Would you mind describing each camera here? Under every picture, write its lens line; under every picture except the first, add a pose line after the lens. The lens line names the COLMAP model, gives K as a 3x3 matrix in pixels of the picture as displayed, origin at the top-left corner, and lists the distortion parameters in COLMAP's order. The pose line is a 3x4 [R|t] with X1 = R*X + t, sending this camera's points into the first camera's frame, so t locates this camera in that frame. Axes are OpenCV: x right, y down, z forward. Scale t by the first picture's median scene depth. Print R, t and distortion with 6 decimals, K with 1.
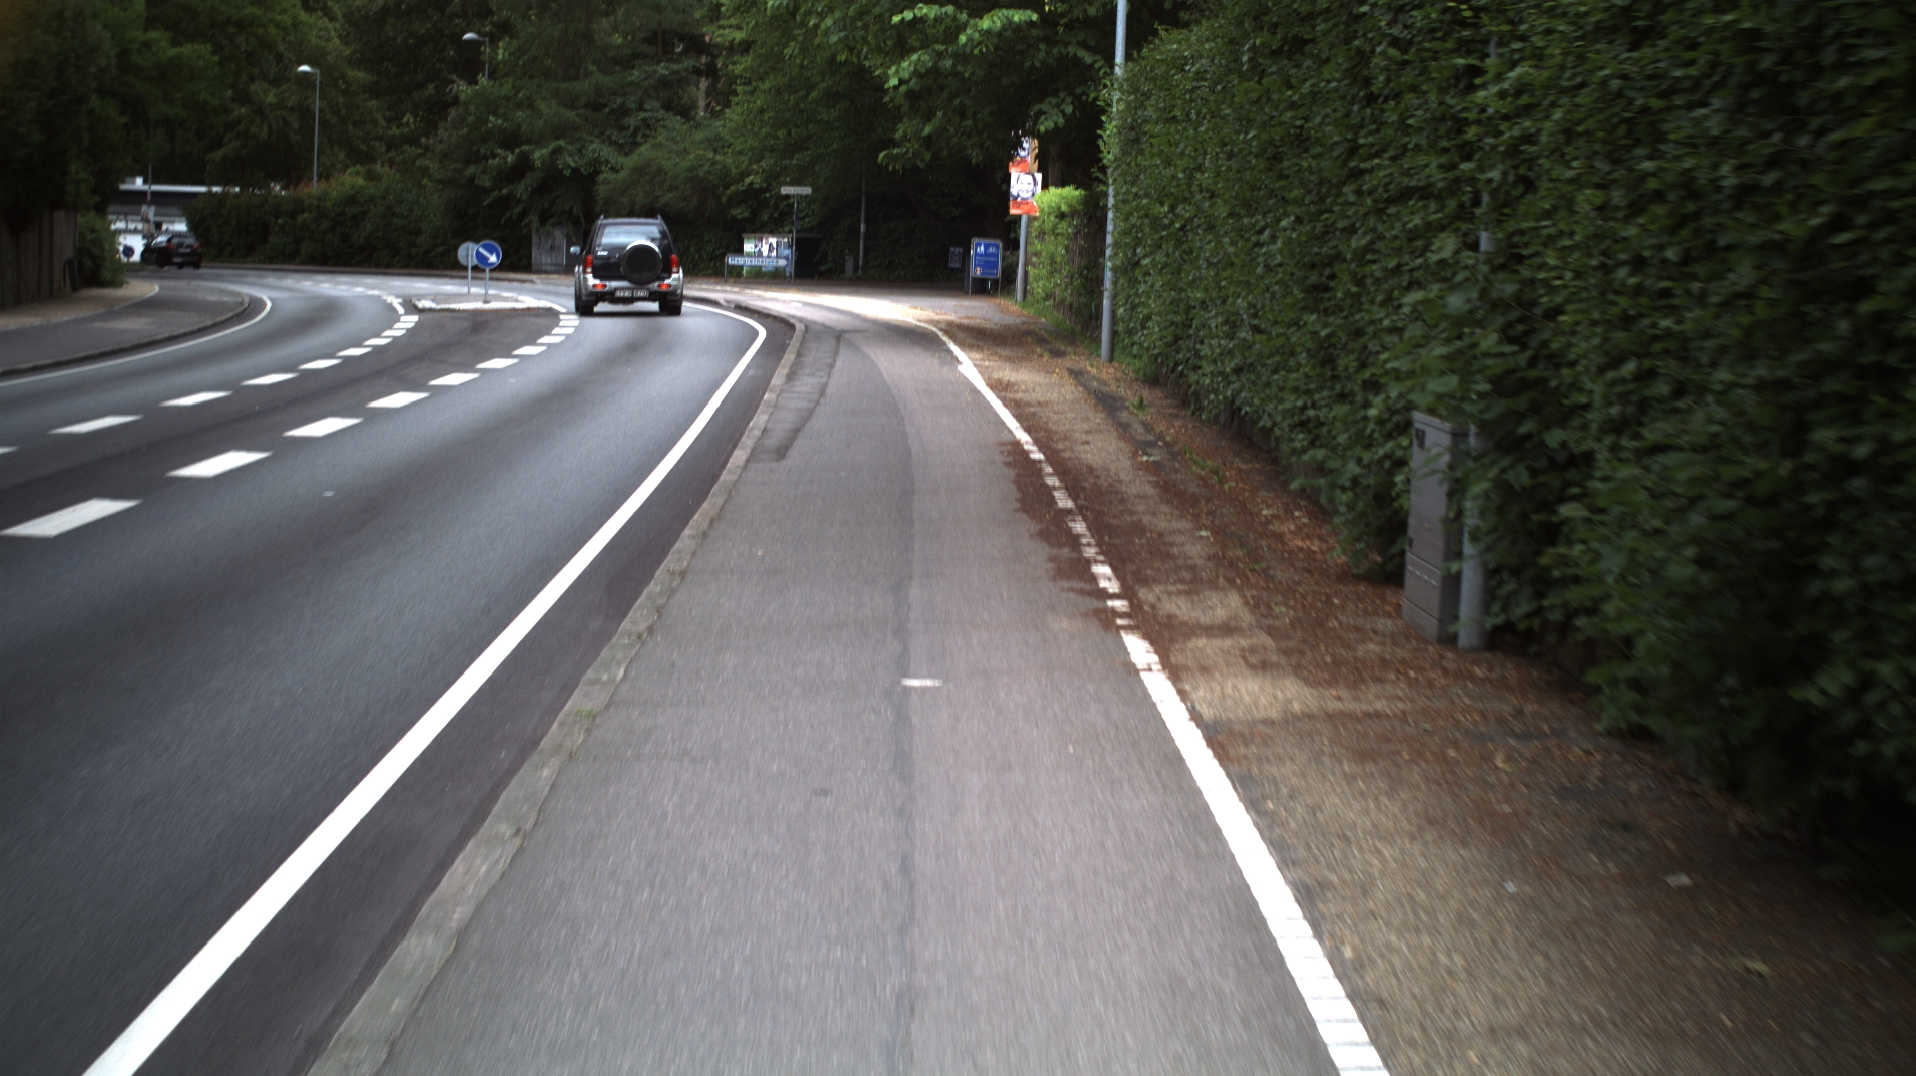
lens RADIAL K [[3482.0, 0, 958.0], [0, 3482.0, 538.0], [0, 0, 1]] dist [-0.345523, 0.507721]
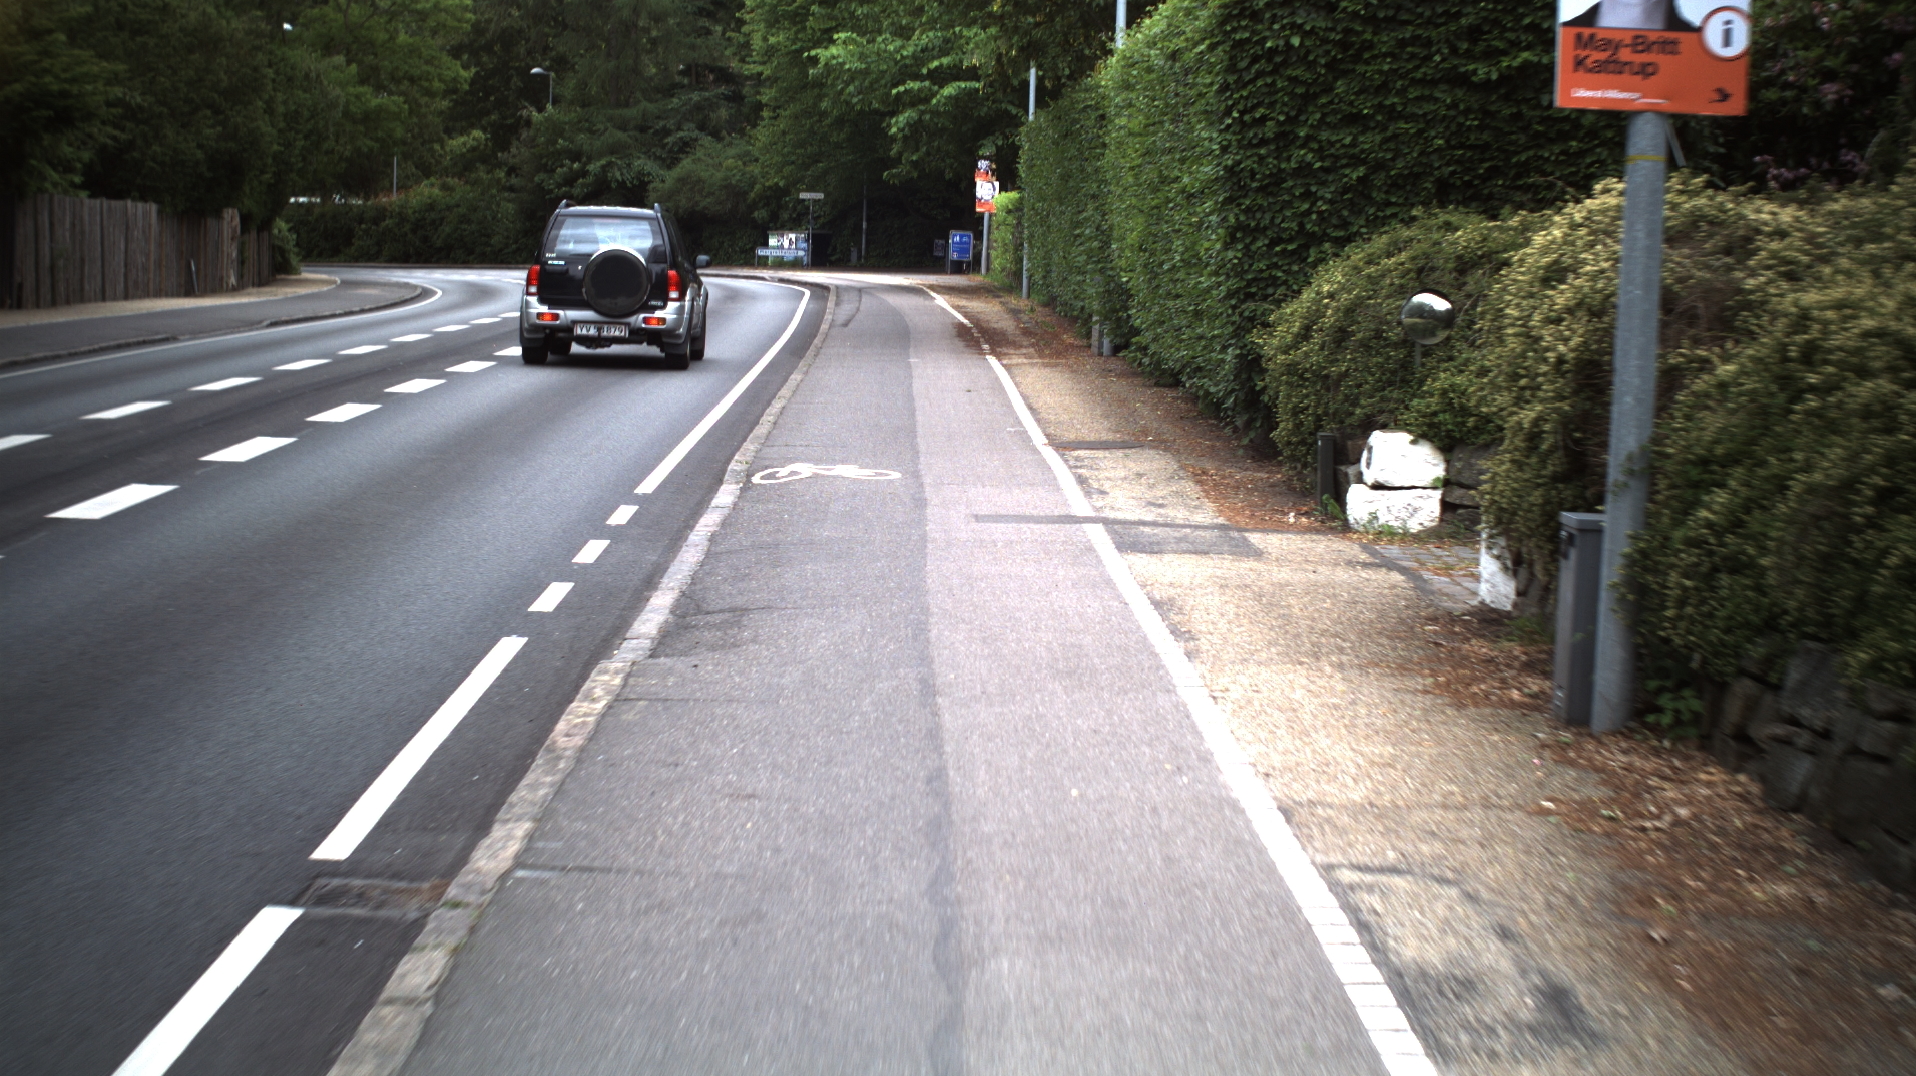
lens RADIAL K [[3482.0, 0, 958.0], [0, 3482.0, 538.0], [0, 0, 1]] dist [-0.345523, 0.507721]
pose [[0.999934, -0.011373, 0.001880, 0.006079], [0.011374, 0.999935, -0.000611, 0.059103], [-0.001873, 0.000632, 0.999998, -0.602818]]
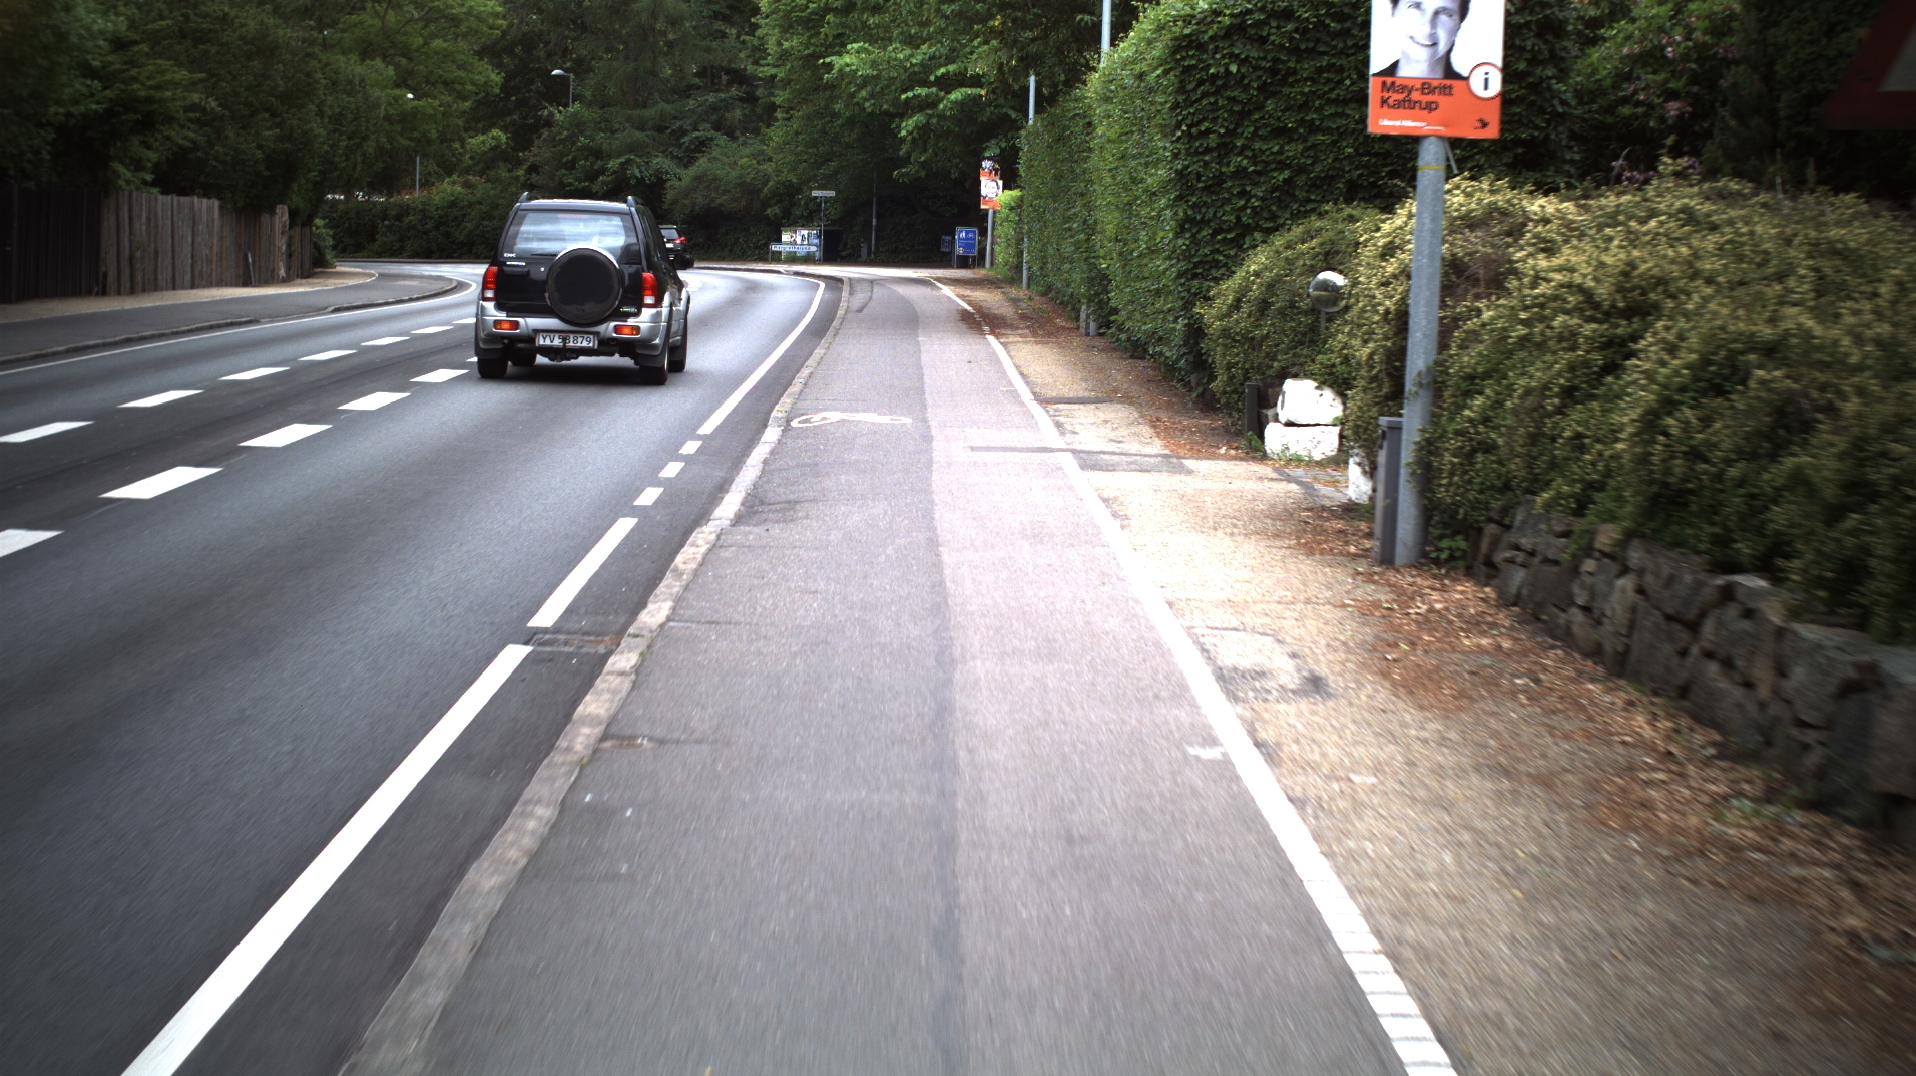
lens RADIAL K [[3482.0, 0, 958.0], [0, 3482.0, 538.0], [0, 0, 1]] dist [-0.345523, 0.507721]
pose [[0.999949, -0.010077, -0.000212, 0.007053], [0.010077, 0.999949, -0.000050, 0.071020], [0.000212, 0.000048, 1.000000, -0.723071]]
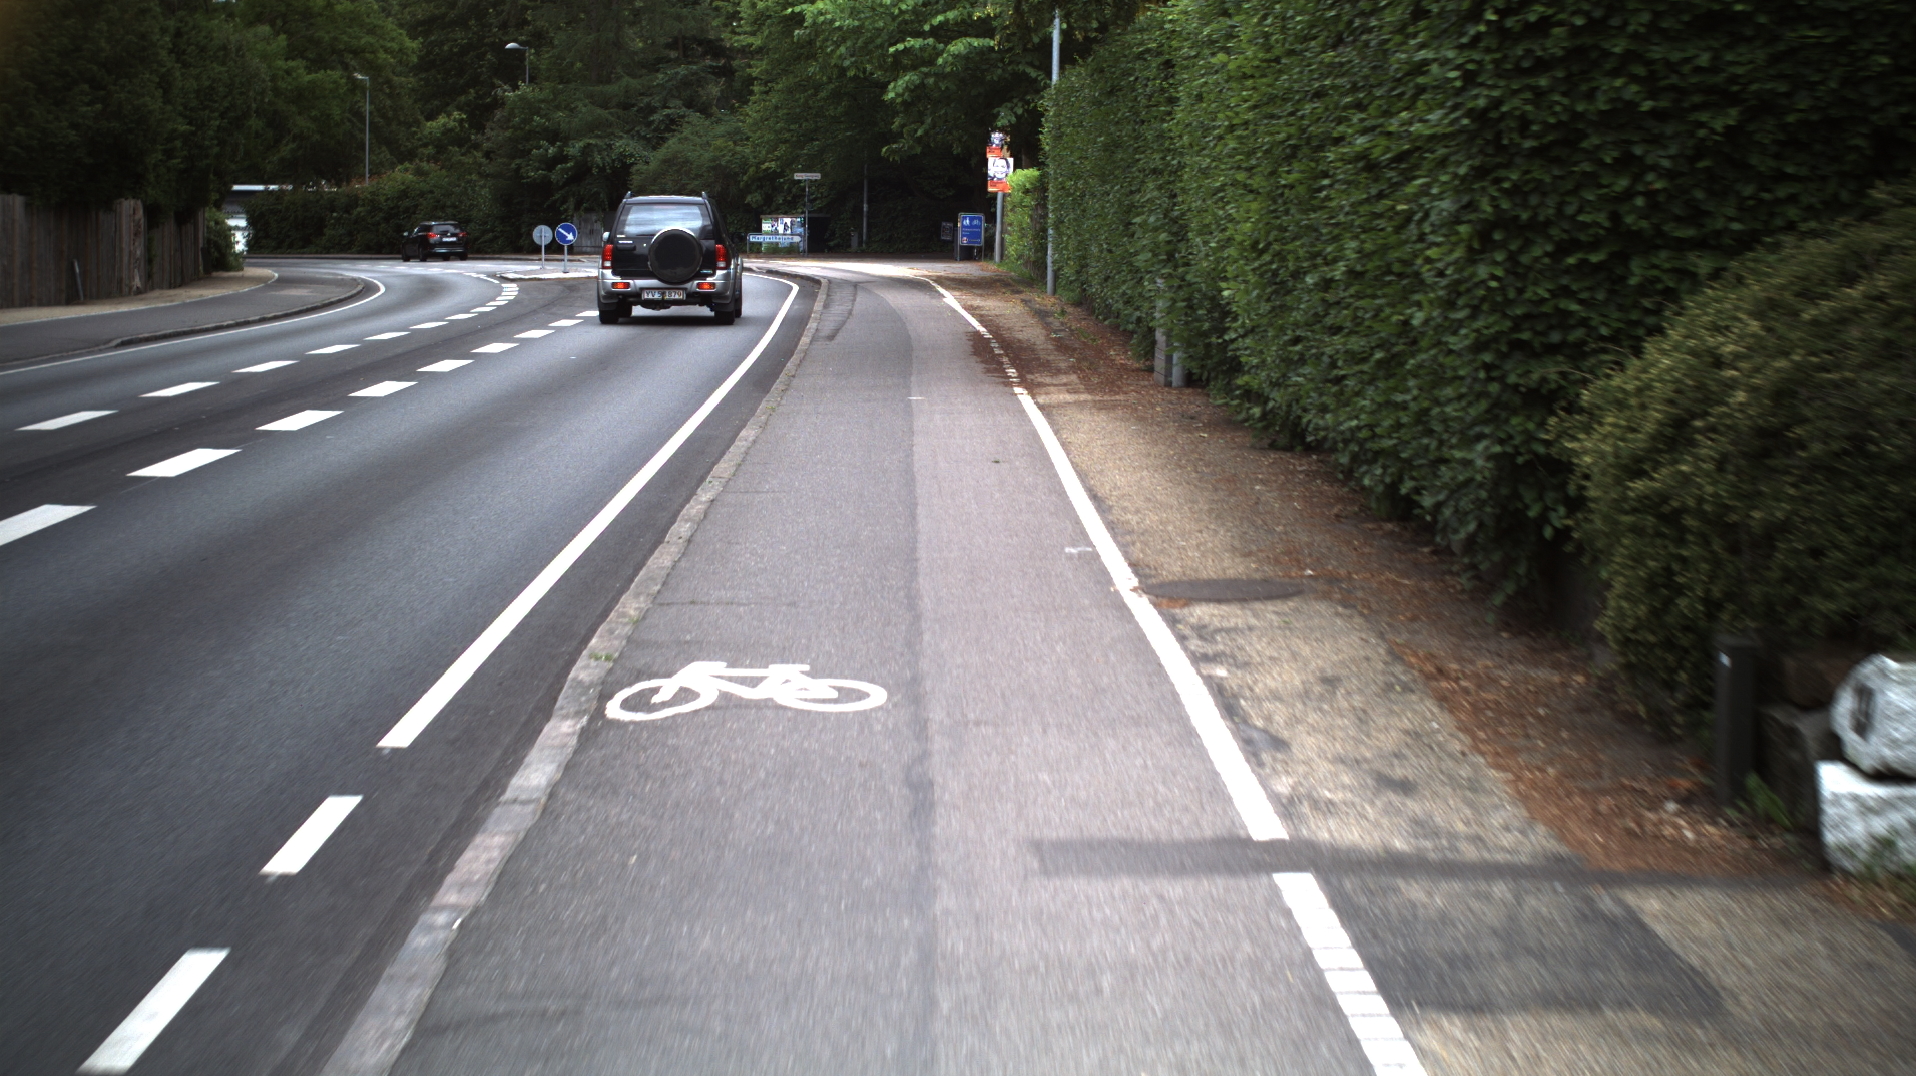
lens RADIAL K [[3482.0, 0, 958.0], [0, 3482.0, 538.0], [0, 0, 1]] dist [-0.345523, 0.507721]
pose [[0.999727, -0.023324, -0.001305, 0.004999], [0.023331, 0.999714, 0.005285, 0.035573], [0.001181, -0.005314, 0.999985, -0.360949]]
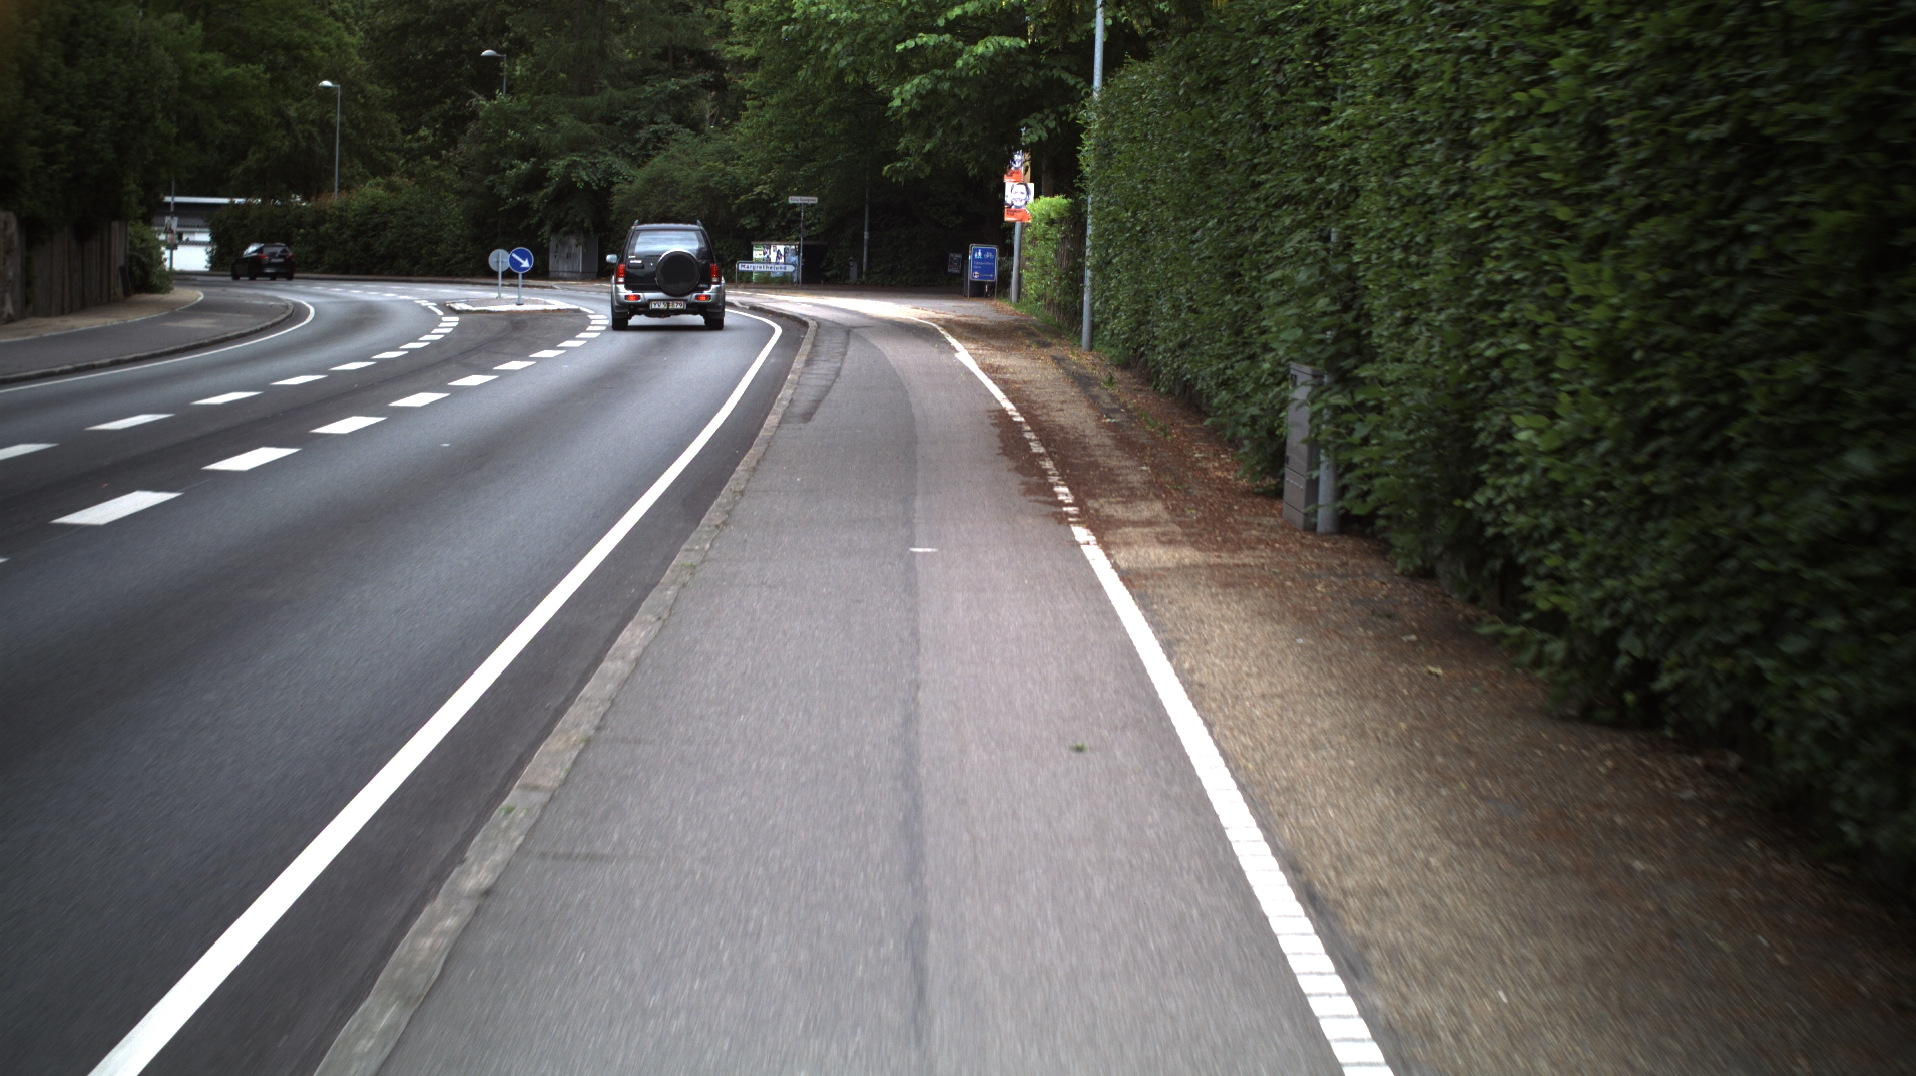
lens RADIAL K [[3482.0, 0, 958.0], [0, 3482.0, 538.0], [0, 0, 1]] dist [-0.345523, 0.507721]
pose [[0.999994, -0.003377, -0.000534, 0.001238], [0.003376, 0.999991, -0.002575, 0.012034], [0.000543, 0.002573, 0.999997, -0.120261]]
